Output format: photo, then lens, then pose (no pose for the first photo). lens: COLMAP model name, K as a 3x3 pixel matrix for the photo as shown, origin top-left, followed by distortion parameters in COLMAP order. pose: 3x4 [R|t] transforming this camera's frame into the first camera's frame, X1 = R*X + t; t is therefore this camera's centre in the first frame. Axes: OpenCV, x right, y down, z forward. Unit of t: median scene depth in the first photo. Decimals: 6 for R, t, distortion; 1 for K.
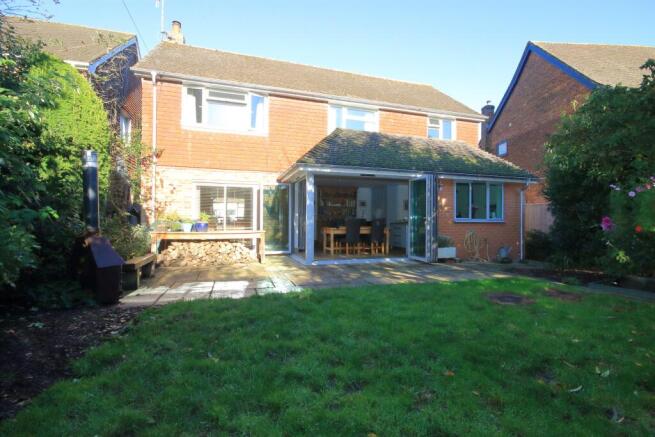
lens RADIAL K [[341.0, 0, 317.1], [0, 341.0, 223.7], [0, 0, 1]] dist [0.009953, -0.015972]
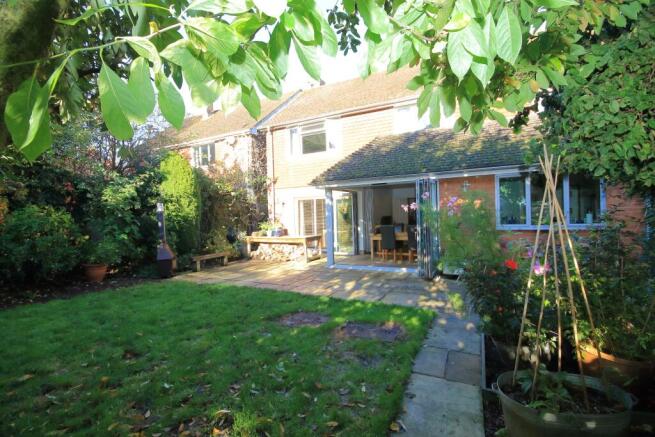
lens RADIAL K [[341.0, 0, 327.9], [0, 341.0, 219.9], [0, 0, 1]] dist [0.009953, -0.015972]
pose [[0.646546, -0.008221, -0.762831, 0.913626], [0.035034, 0.999207, 0.018926, -0.068571], [0.762070, -0.038962, 0.646321, 0.262062]]
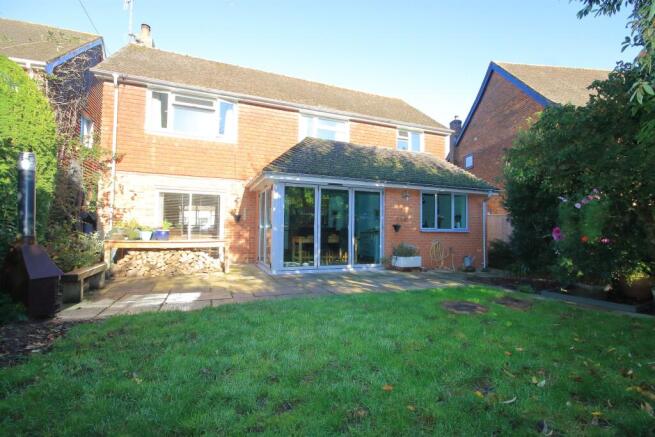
lens RADIAL K [[341.0, 0, 323.2], [0, 341.0, 219.8], [0, 0, 1]] dist [0.009953, -0.015972]
pose [[0.996497, 0.008078, 0.083241, 0.032195], [-0.004926, 0.999265, -0.038012, 0.000468], [-0.083487, 0.037469, 0.995804, 0.009737]]
